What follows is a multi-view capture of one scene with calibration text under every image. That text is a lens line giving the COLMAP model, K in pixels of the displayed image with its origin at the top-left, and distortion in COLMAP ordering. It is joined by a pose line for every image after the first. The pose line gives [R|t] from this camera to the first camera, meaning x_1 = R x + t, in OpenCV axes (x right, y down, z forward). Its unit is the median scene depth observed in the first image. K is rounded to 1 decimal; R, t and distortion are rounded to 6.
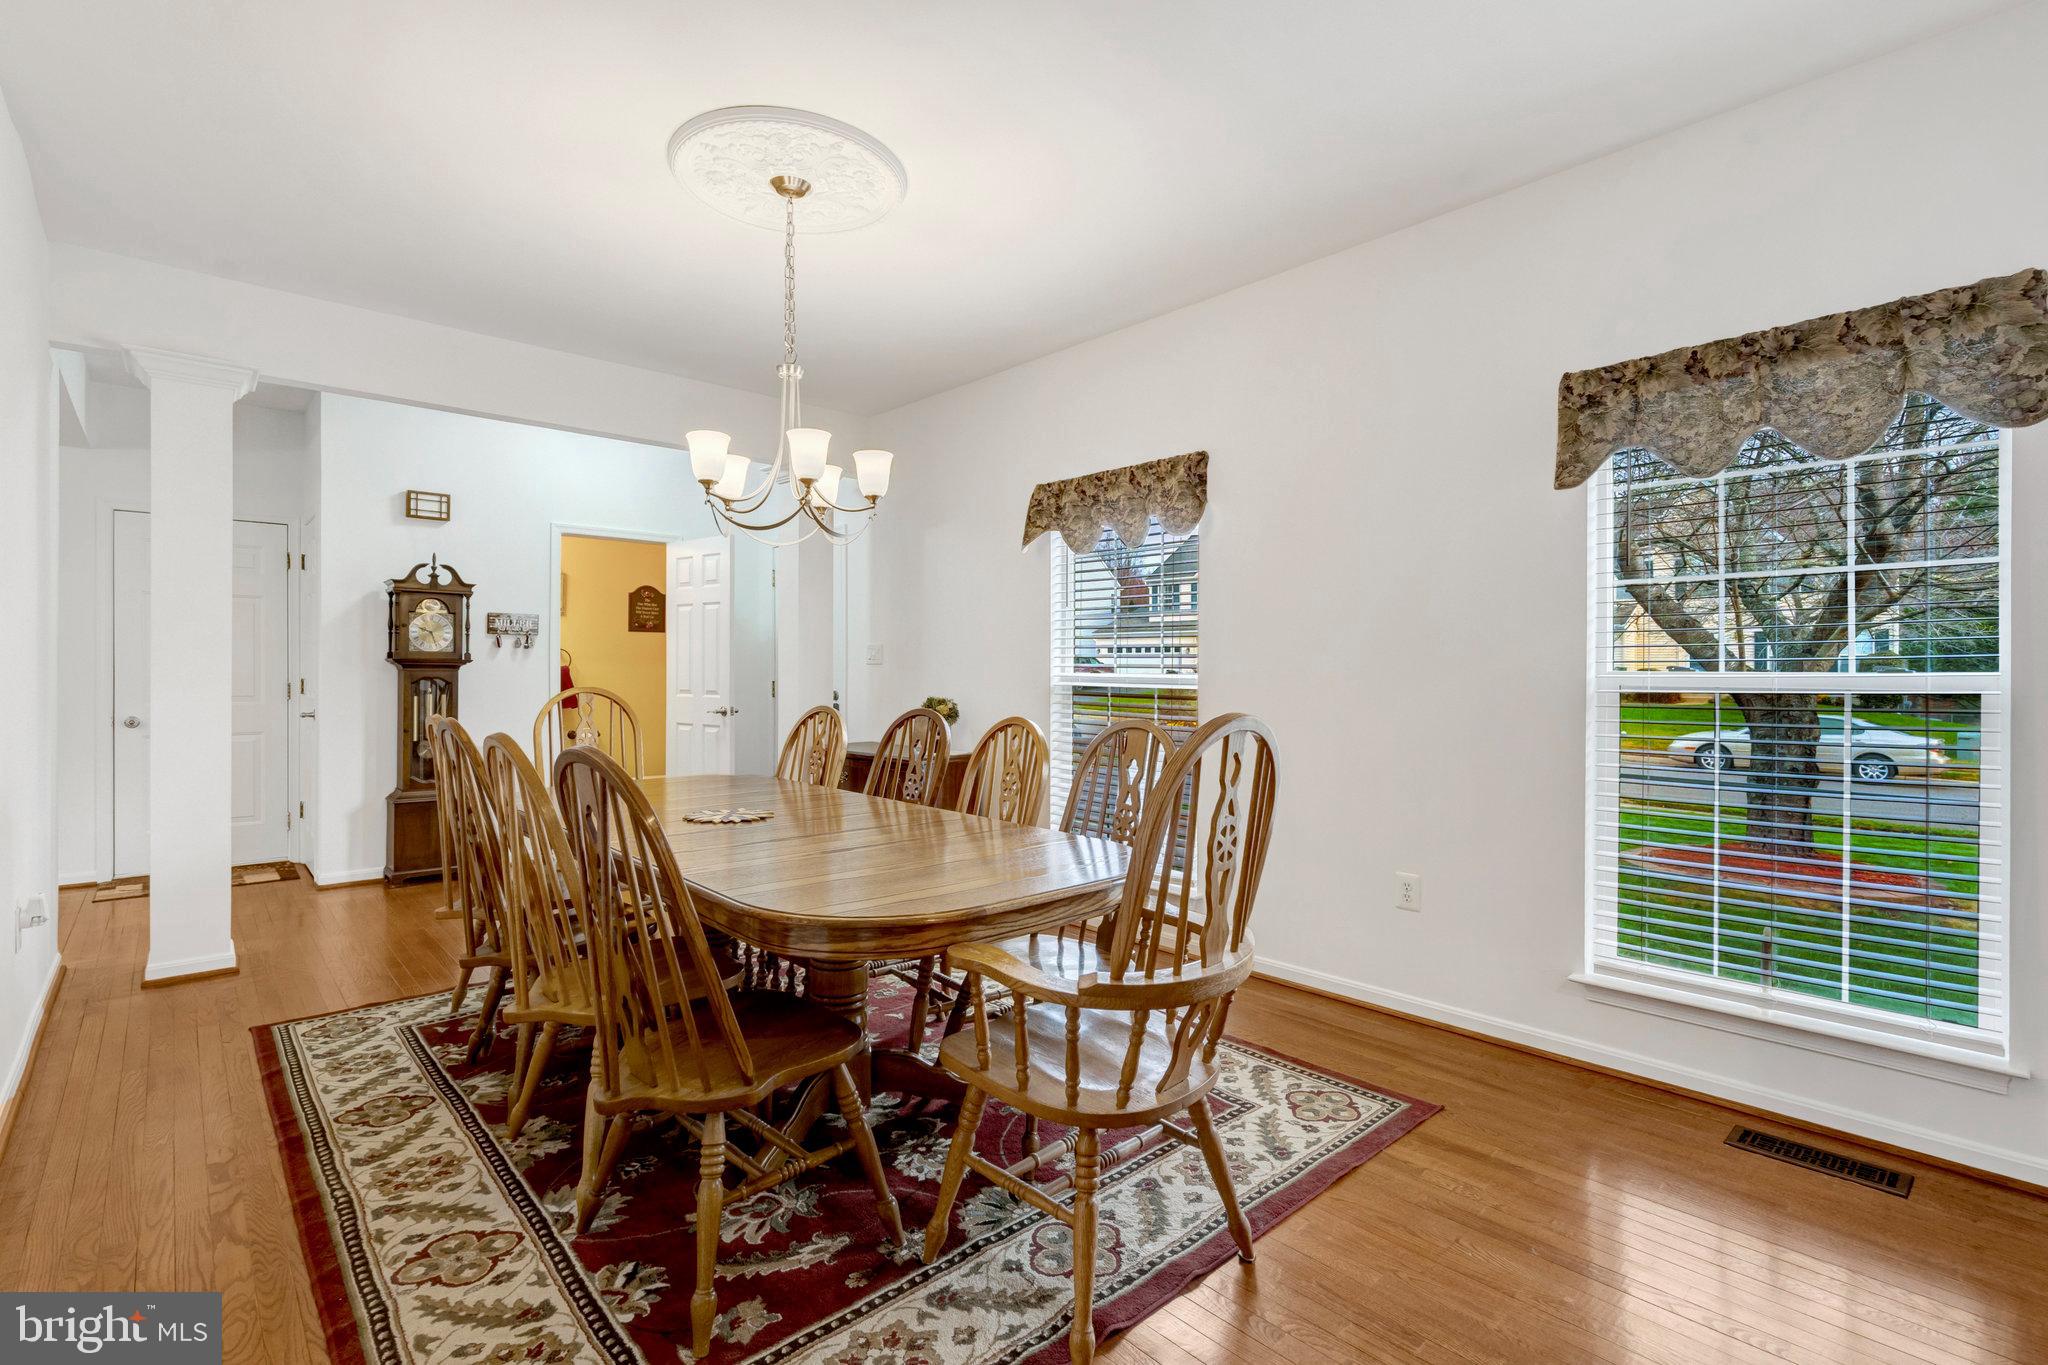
lens RADIAL K [[941.9, 0, 1029.2], [0, 941.9, 682.1], [0, 0, 1]] dist [-0.013777, -0.000588]
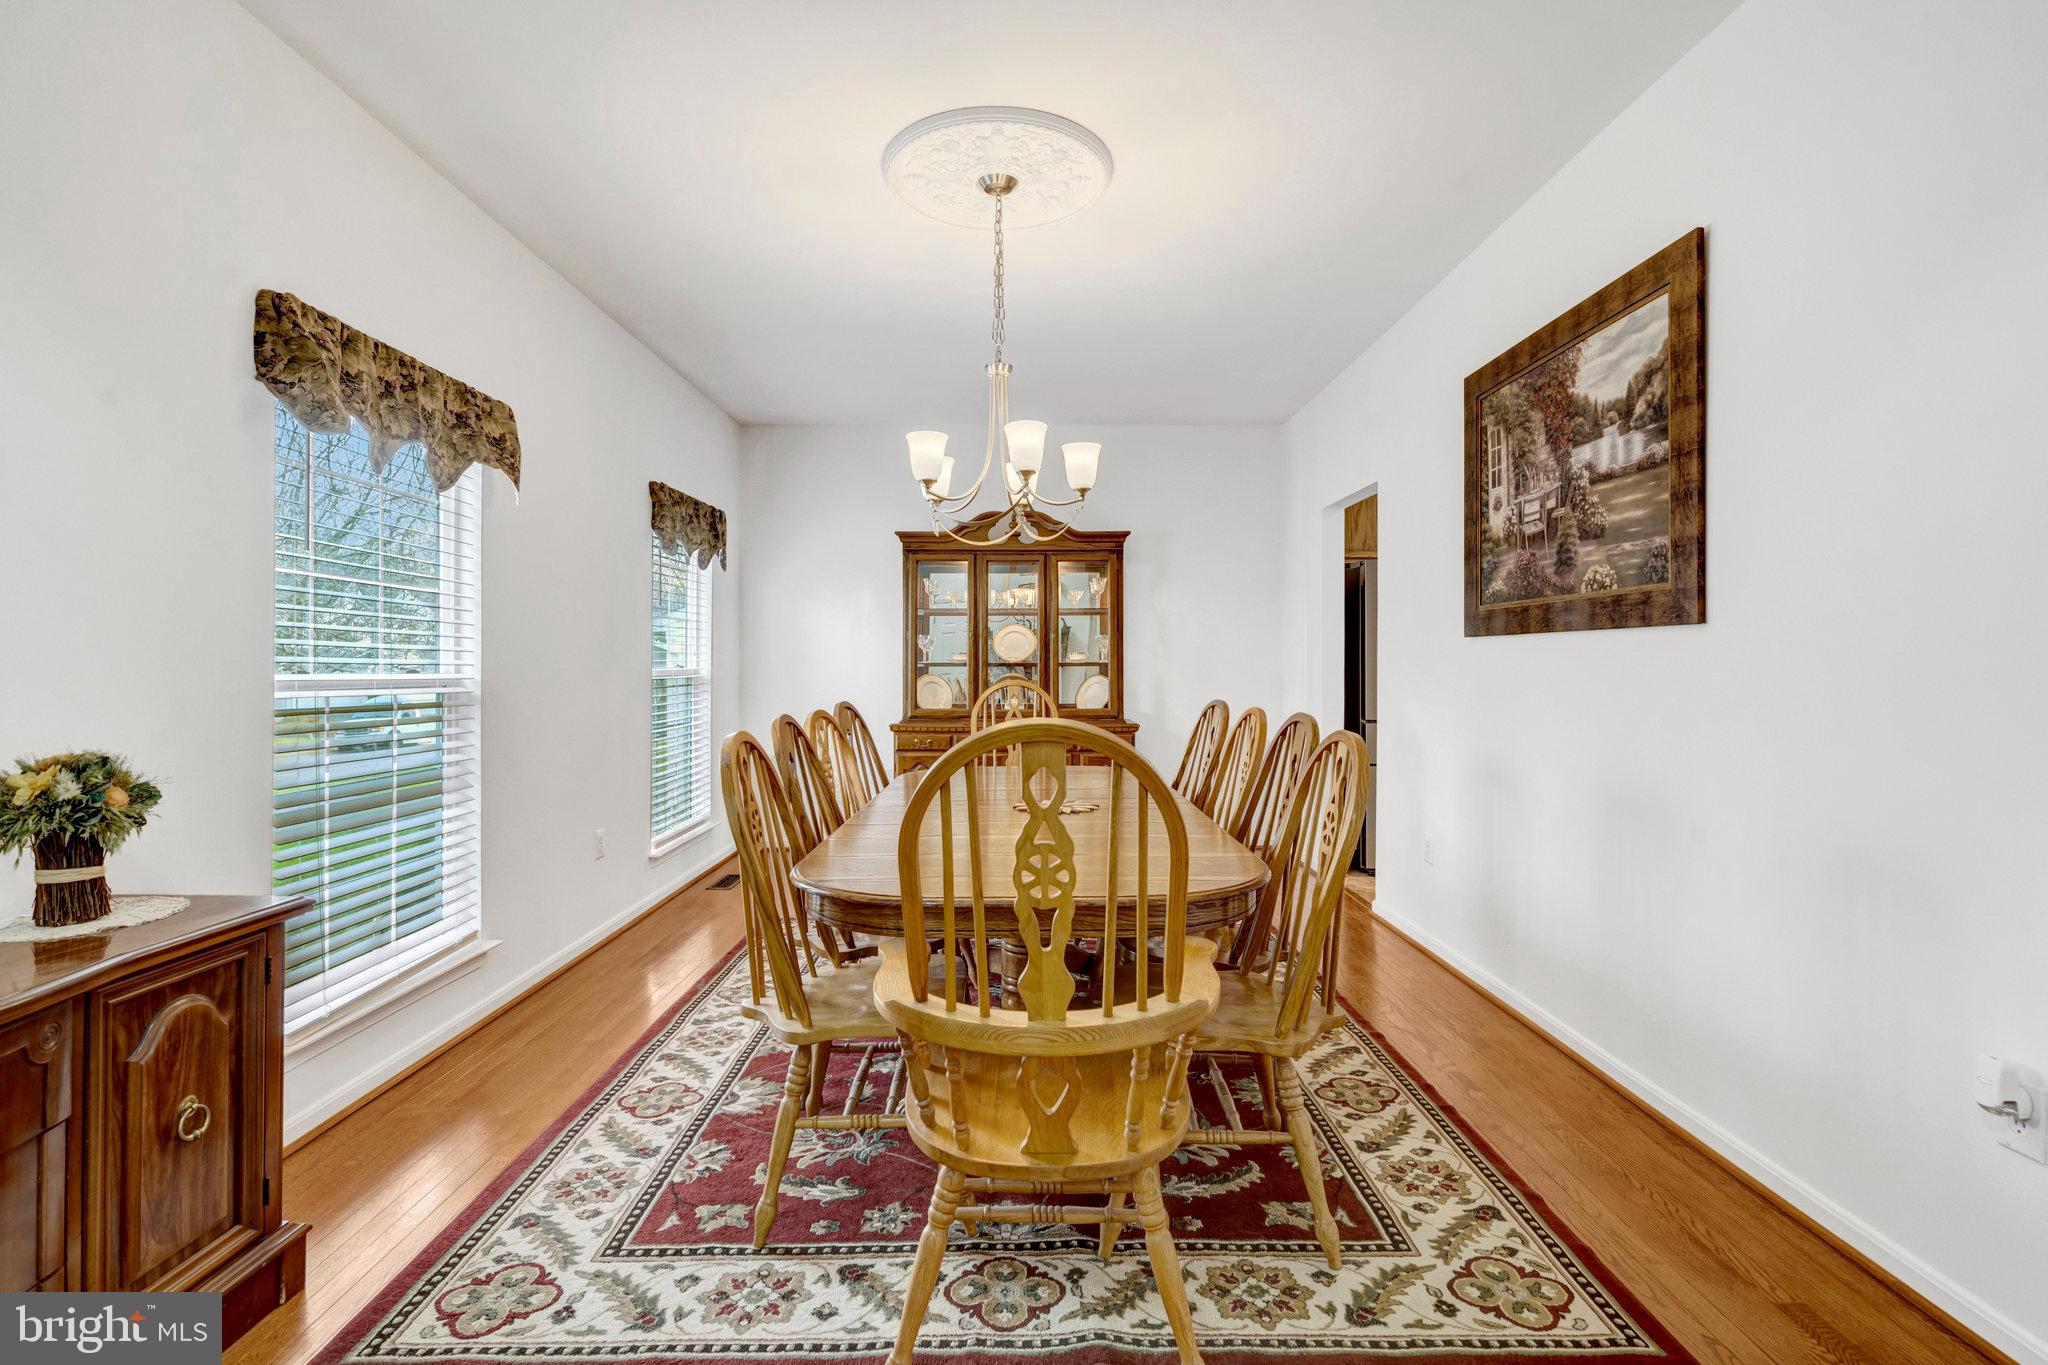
lens RADIAL K [[941.9, 0, 1016.9], [0, 941.9, 680.9], [0, 0, 1]] dist [-0.013777, -0.000588]
pose [[0.723733, -0.008719, -0.690025, 0.629478], [0.011385, 0.999935, -0.000694, 0.005904], [0.689987, -0.007354, 0.723785, 0.317672]]
